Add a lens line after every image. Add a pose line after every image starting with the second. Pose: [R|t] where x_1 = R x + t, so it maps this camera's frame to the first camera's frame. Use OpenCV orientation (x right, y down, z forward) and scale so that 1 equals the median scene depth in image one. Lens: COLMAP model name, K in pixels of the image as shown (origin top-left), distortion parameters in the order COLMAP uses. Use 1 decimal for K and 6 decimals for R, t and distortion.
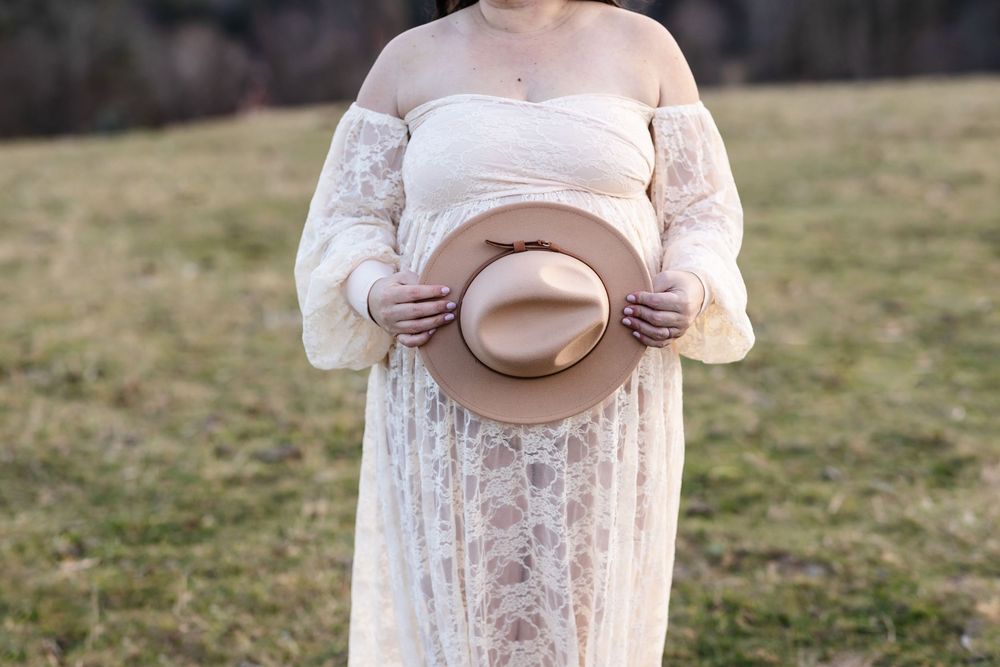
lens RADIAL K [[3910.6, 0, 499.0], [0, 3910.6, 333.9], [0, 0, 1]] dist [-0.222822, 0.000000]
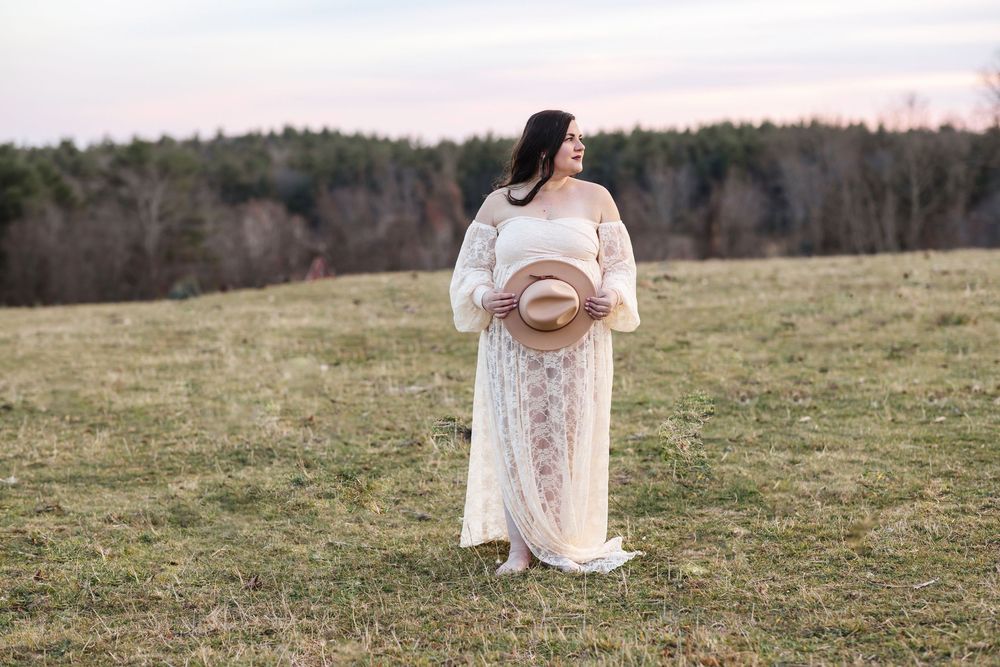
lens RADIAL K [[3910.6, 0, 500.5], [0, 3910.6, 332.9], [0, 0, 1]] dist [-0.222822, 0.000000]
pose [[0.999932, -0.000200, -0.011620, 0.006961], [-0.000334, 0.998947, -0.045878, 0.122127], [0.011617, 0.045879, 0.998879, -1.427828]]
